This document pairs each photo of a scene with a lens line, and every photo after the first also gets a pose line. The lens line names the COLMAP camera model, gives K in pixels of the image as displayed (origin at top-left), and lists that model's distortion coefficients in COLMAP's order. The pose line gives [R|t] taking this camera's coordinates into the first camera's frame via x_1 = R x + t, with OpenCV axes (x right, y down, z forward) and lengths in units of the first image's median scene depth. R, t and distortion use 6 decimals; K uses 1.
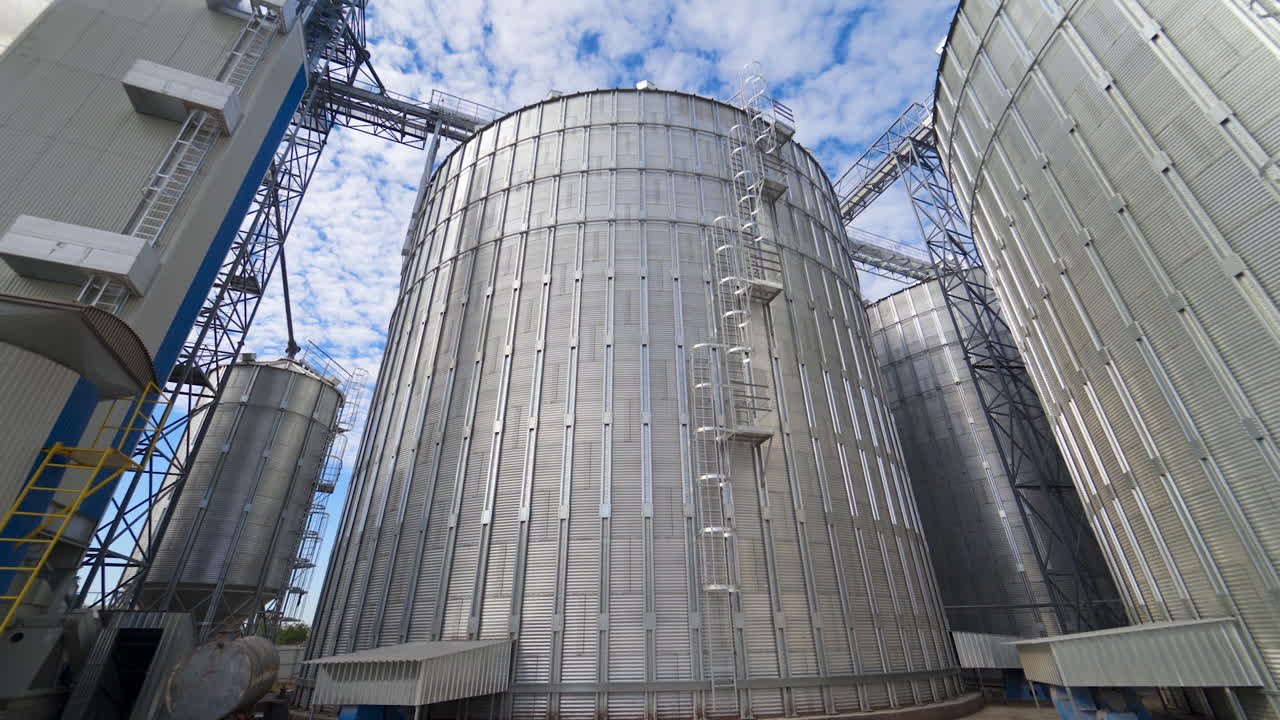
lens RADIAL K [[518.4, 0, 636.2], [0, 518.4, 357.0], [0, 0, 1]] dist [0.005999, -0.000292]
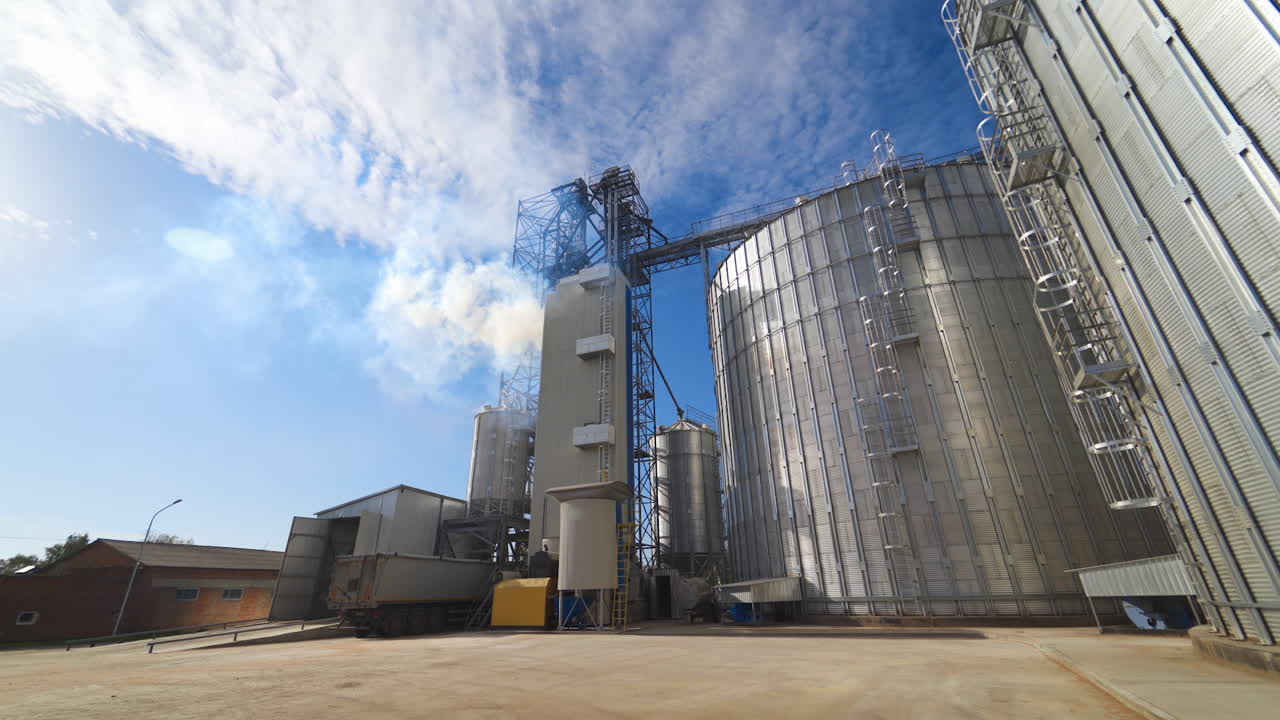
lens RADIAL K [[518.4, 0, 636.2], [0, 518.4, 357.0], [0, 0, 1]] dist [0.005999, -0.000292]
pose [[0.710450, -0.293678, -0.639542, 0.615172], [0.348049, 0.936472, -0.043390, -0.282766], [0.611656, -0.191765, 0.767531, -0.558841]]
